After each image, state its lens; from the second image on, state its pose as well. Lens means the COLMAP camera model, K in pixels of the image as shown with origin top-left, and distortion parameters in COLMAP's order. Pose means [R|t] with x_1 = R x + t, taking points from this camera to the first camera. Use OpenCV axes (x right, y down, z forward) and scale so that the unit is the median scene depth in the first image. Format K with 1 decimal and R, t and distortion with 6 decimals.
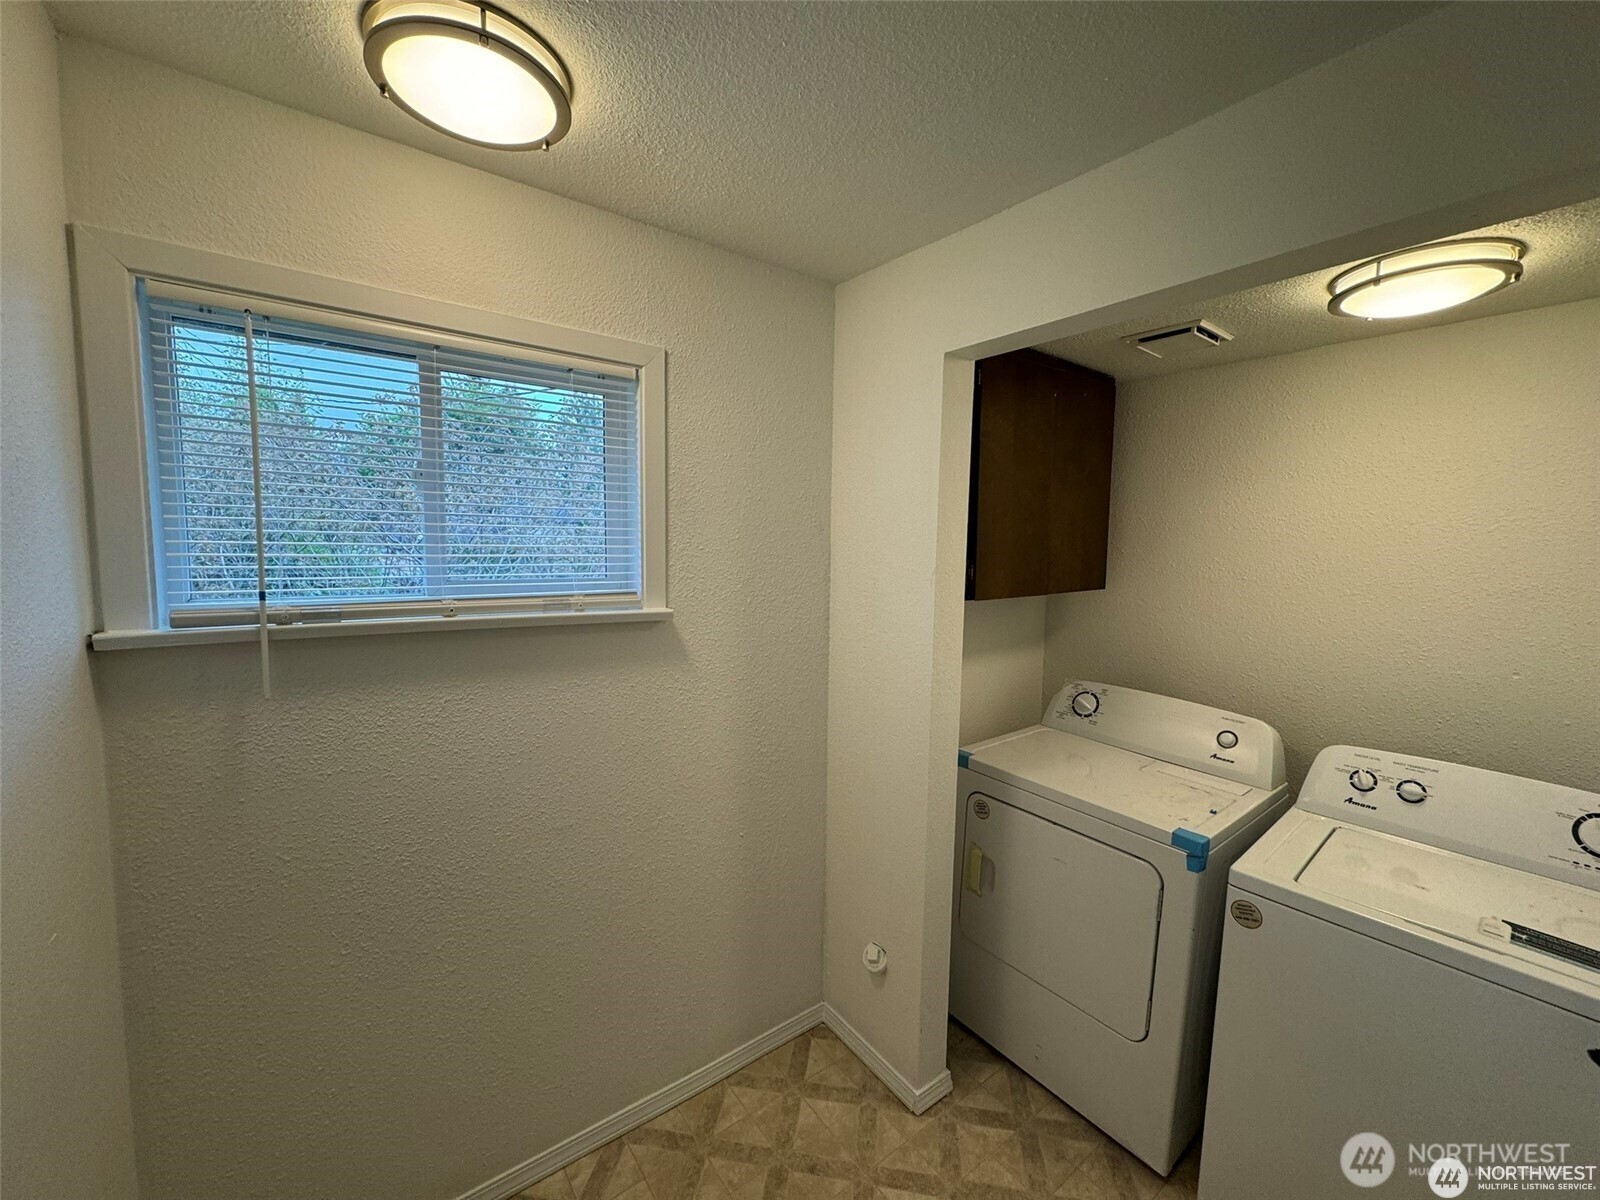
lens RADIAL K [[634.1, 0, 802.6], [0, 634.1, 597.5], [0, 0, 1]] dist [-0.003182, 0.000436]
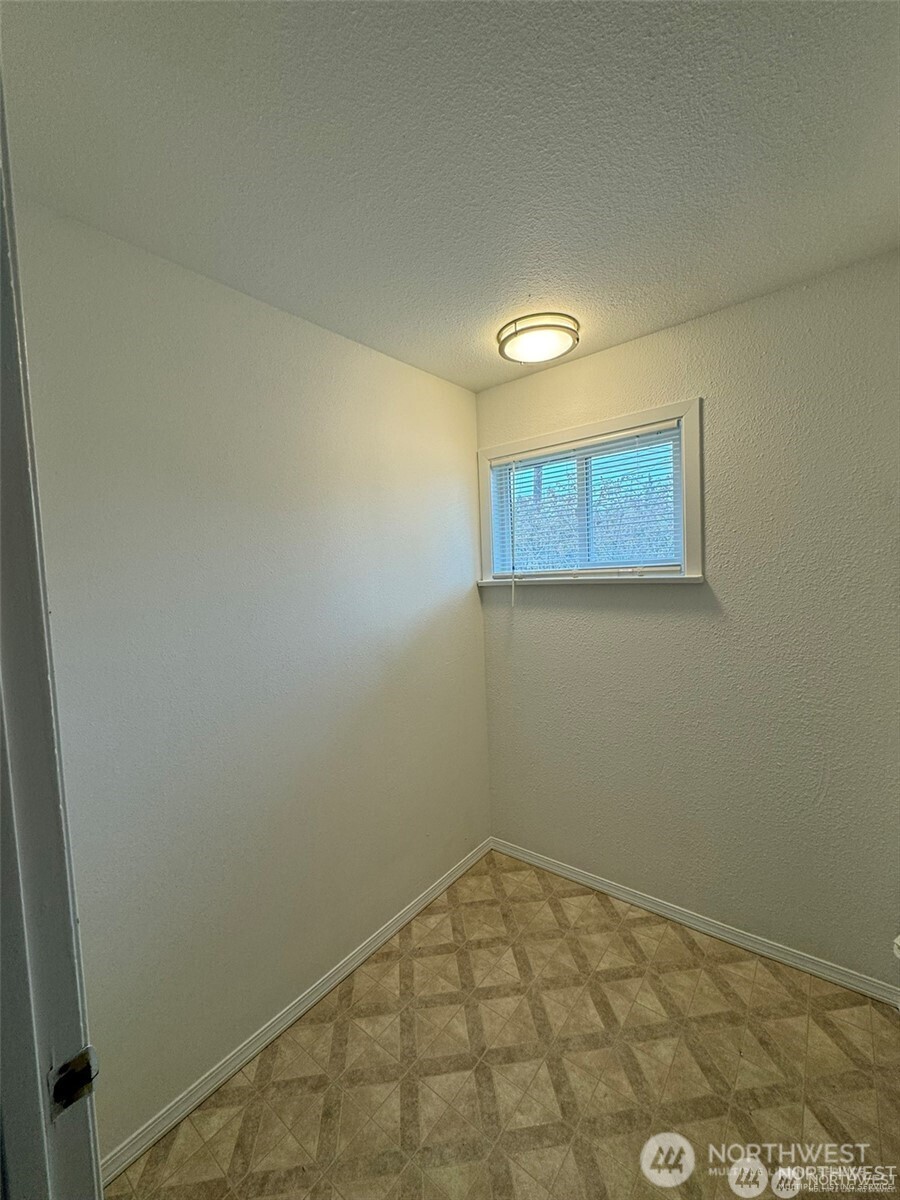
lens RADIAL K [[475.5, 0, 453.8], [0, 475.5, 599.6], [0, 0, 1]] dist [-0.003182, 0.000436]
pose [[0.249867, 0.020657, -0.968060, 0.716187], [-0.034285, 0.999334, 0.012475, 0.080496], [0.967673, 0.030073, 0.250409, 0.189260]]
